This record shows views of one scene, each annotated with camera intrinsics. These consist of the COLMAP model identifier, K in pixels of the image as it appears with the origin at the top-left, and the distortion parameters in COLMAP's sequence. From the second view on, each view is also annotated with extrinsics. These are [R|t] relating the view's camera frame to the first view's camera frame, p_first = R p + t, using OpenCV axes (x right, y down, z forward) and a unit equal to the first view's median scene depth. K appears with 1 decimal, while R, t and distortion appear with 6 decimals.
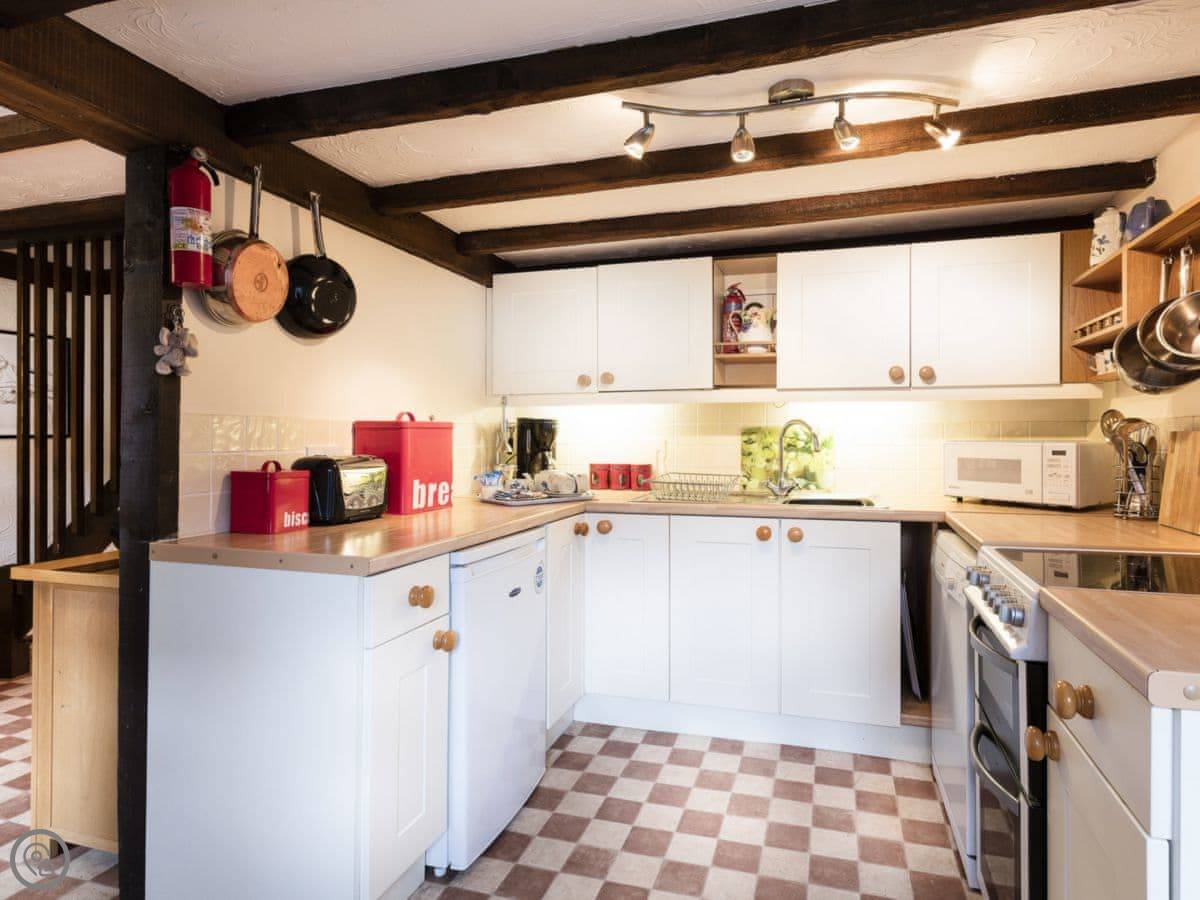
lens RADIAL K [[601.9, 0, 599.7], [0, 601.9, 441.4], [0, 0, 1]] dist [-0.004345, 0.001547]
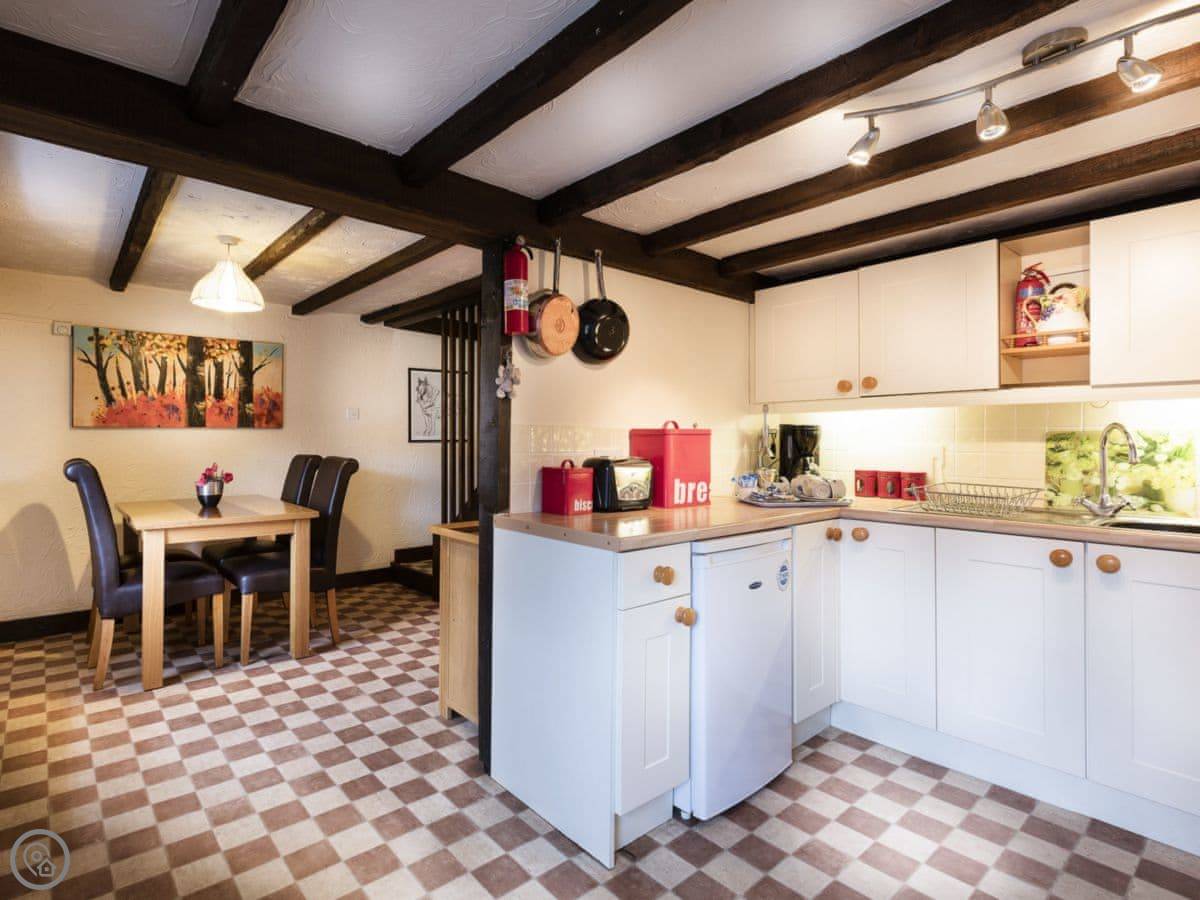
lens RADIAL K [[636.3, 0, 608.6], [0, 636.3, 448.8], [0, 0, 1]] dist [0.001304, -0.001072]
pose [[0.836977, 0.010592, -0.547136, 0.257301], [-0.007997, 0.999943, 0.007124, -0.001958], [0.547180, -0.001587, 0.837014, -0.104946]]
